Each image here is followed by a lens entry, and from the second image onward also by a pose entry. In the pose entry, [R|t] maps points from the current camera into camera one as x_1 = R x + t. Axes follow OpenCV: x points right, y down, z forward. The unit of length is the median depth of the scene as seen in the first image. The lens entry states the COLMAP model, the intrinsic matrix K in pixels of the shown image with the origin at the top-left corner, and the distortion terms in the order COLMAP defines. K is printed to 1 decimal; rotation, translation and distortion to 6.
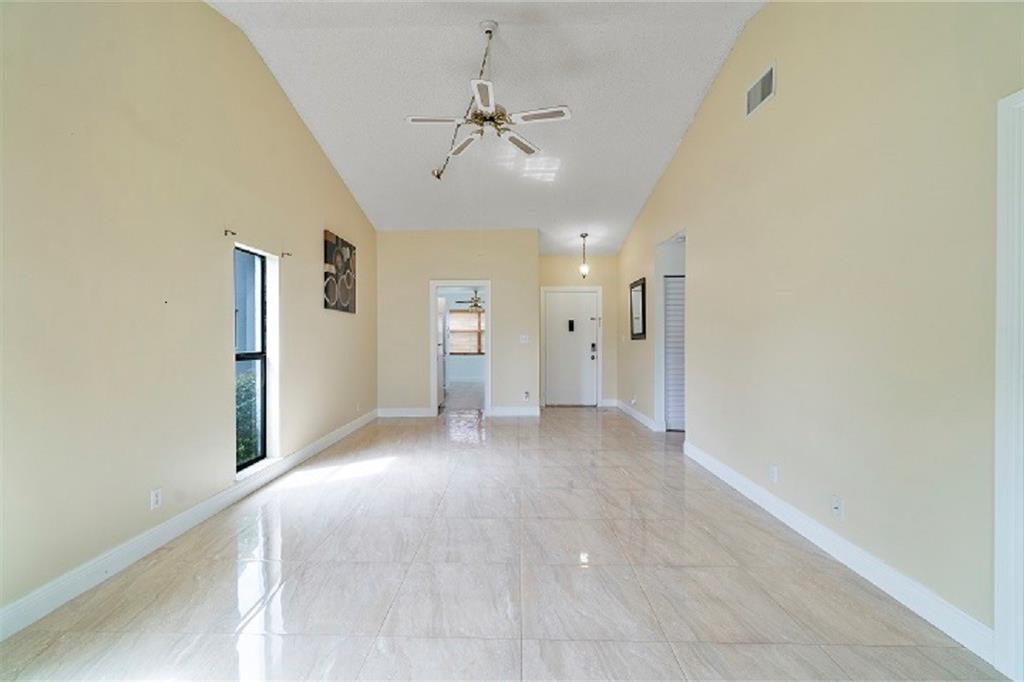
lens RADIAL K [[448.0, 0, 506.3], [0, 448.0, 338.0], [0, 0, 1]] dist [-0.002095, 0.000036]
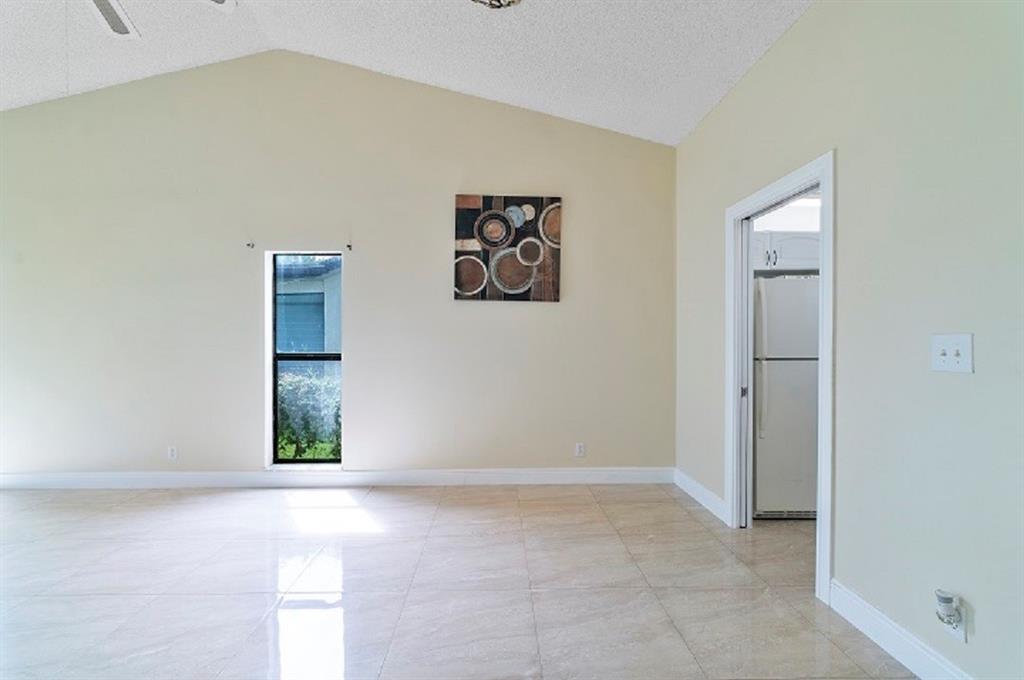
lens RADIAL K [[448.0, 0, 506.3], [0, 448.0, 337.0], [0, 0, 1]] dist [-0.002095, 0.000036]
pose [[0.054767, 0.009315, -0.998456, 0.328575], [-0.008043, 0.999928, 0.008888, -0.010162], [0.998467, 0.007544, 0.054838, 0.975426]]
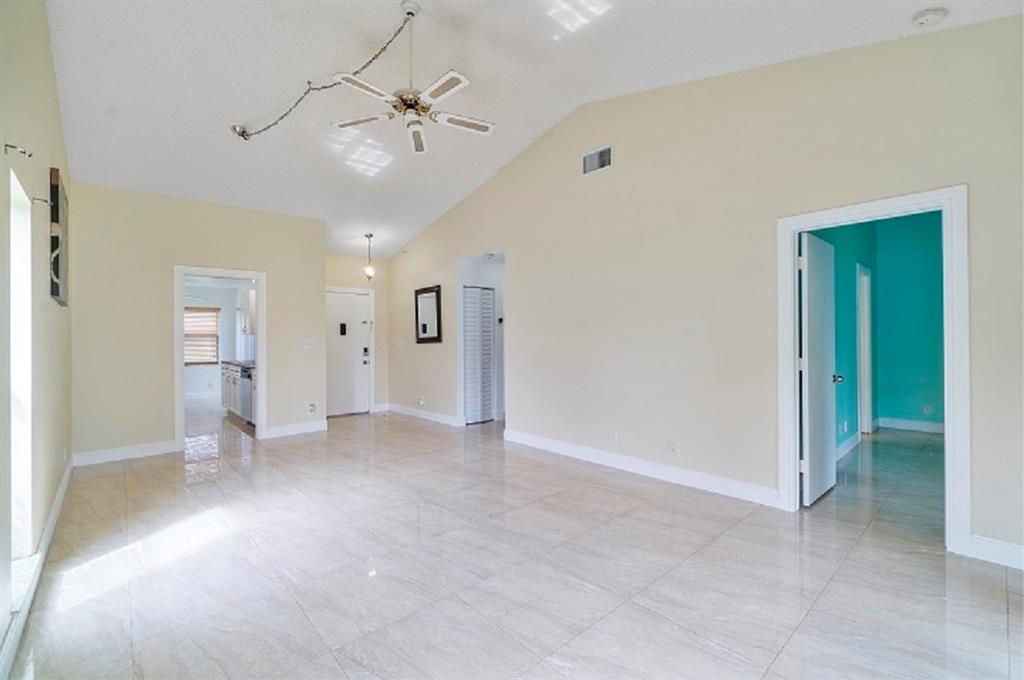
lens RADIAL K [[444.9, 0, 508.9], [0, 444.9, 337.3], [0, 0, 1]] dist [-0.003235, 0.000077]
pose [[0.722219, 0.000280, 0.691664, -0.348308], [0.007220, 0.999942, -0.007944, -0.001006], [-0.691627, 0.010731, 0.722176, 0.130623]]
